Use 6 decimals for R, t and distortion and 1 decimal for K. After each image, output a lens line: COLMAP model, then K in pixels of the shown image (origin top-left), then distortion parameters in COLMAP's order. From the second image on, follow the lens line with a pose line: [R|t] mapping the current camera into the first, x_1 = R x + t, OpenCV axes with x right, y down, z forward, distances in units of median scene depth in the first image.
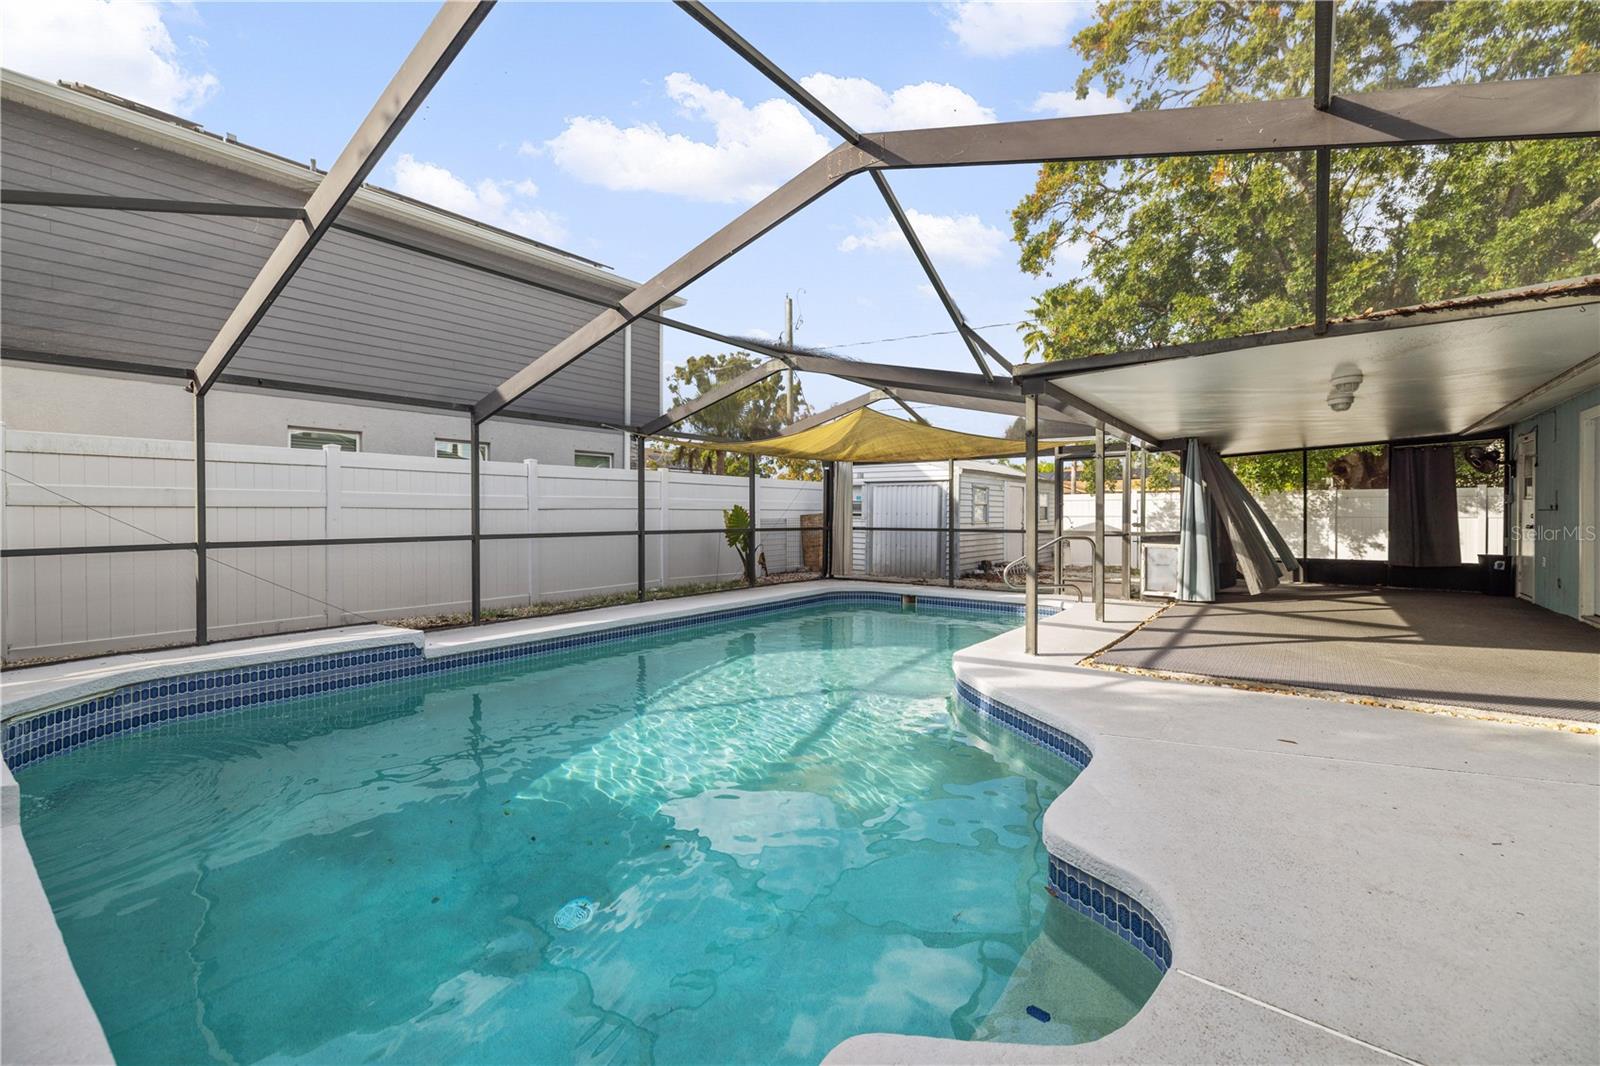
lens RADIAL K [[675.6, 0, 787.8], [0, 675.6, 529.2], [0, 0, 1]] dist [-0.001961, -0.000182]
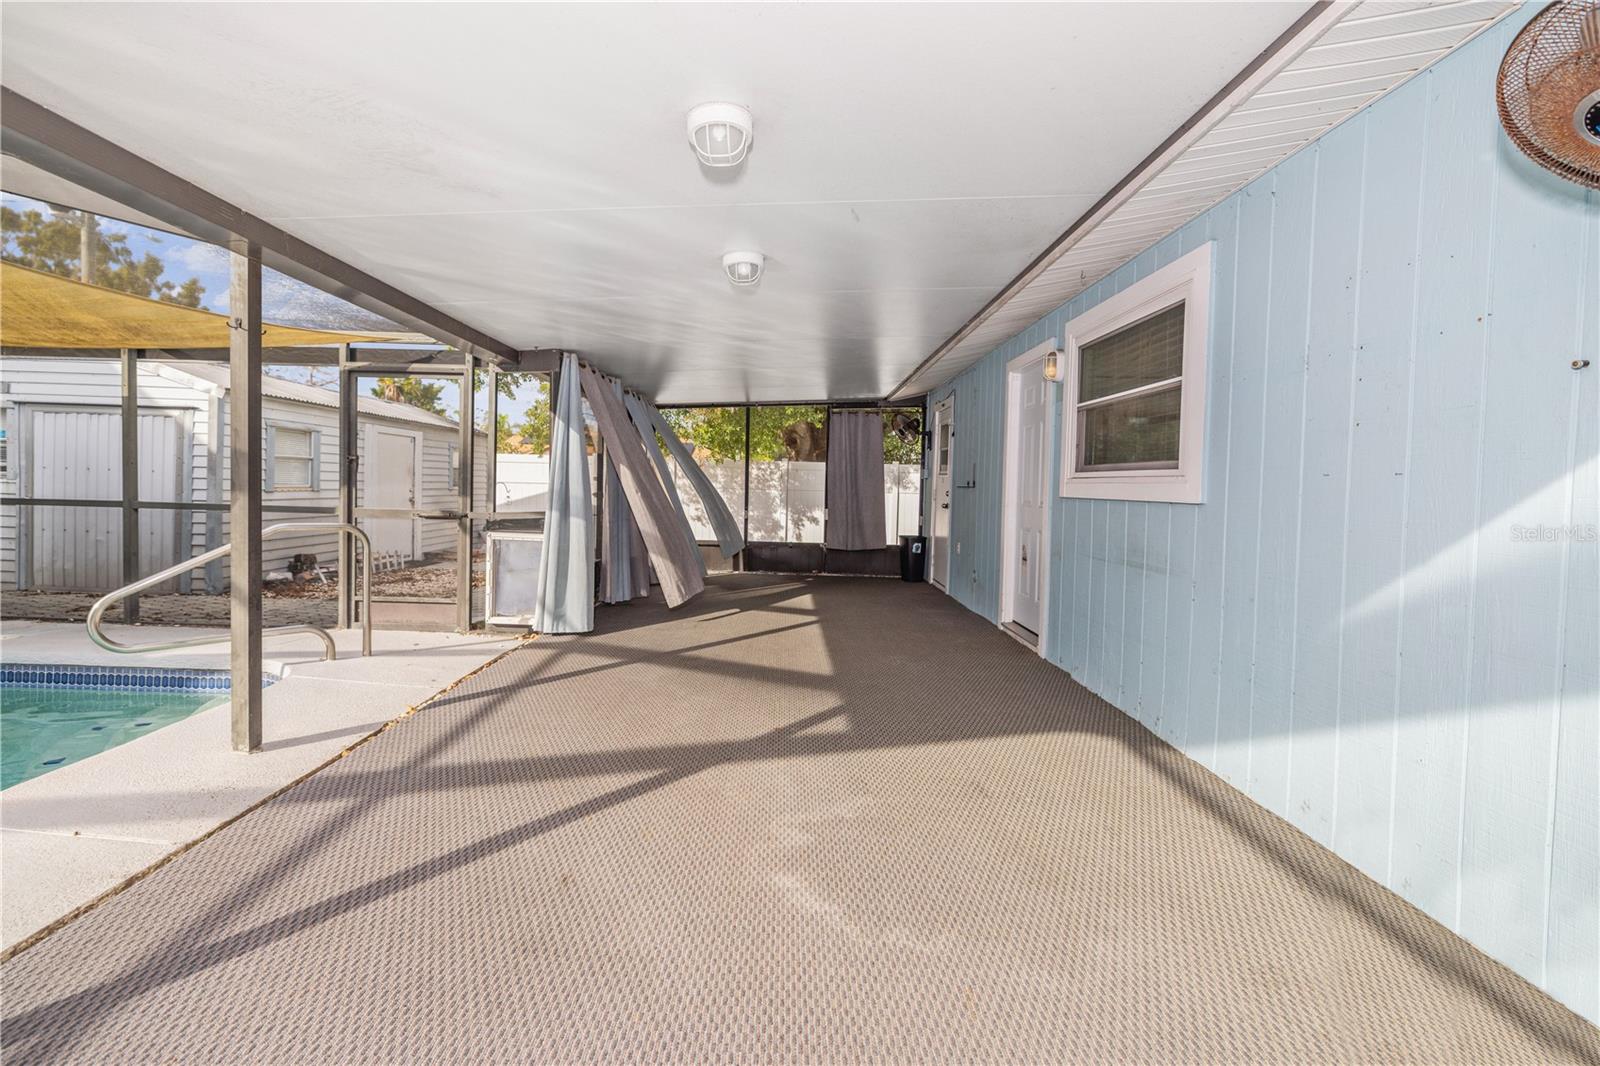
lens RADIAL K [[675.6, 0, 787.8], [0, 675.6, 529.2], [0, 0, 1]] dist [-0.001961, -0.000182]
pose [[0.790314, -0.018478, 0.612423, 0.363472], [-0.012629, 0.998841, 0.046435, -0.010630], [-0.612571, -0.044433, 0.789165, 0.388624]]
